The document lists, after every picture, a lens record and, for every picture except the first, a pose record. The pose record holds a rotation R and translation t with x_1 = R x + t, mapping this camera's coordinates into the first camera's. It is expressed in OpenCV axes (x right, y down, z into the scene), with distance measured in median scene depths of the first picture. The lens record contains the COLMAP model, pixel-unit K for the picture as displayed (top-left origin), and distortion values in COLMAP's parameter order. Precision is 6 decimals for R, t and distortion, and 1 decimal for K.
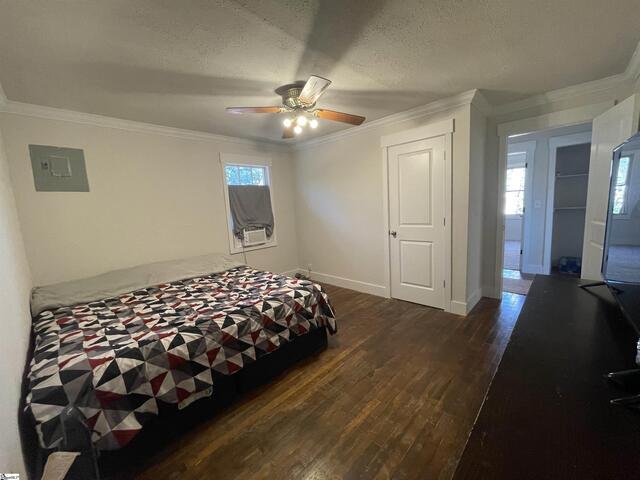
lens RADIAL K [[256.6, 0, 320.0], [0, 256.6, 240.0], [0, 0, 1]] dist [0.000138, 0.000049]
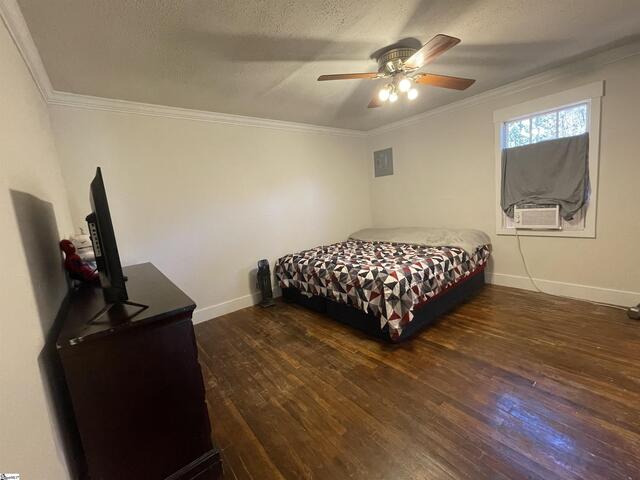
lens RADIAL K [[264.1, 0, 320.0], [0, 264.1, 240.0], [0, 0, 1]] dist [-0.000631, -0.000314]
pose [[-0.111071, 0.209532, -0.971473, 1.049249], [-0.038516, 0.975879, 0.214887, -0.168125], [0.993066, 0.061285, -0.100322, 0.982551]]
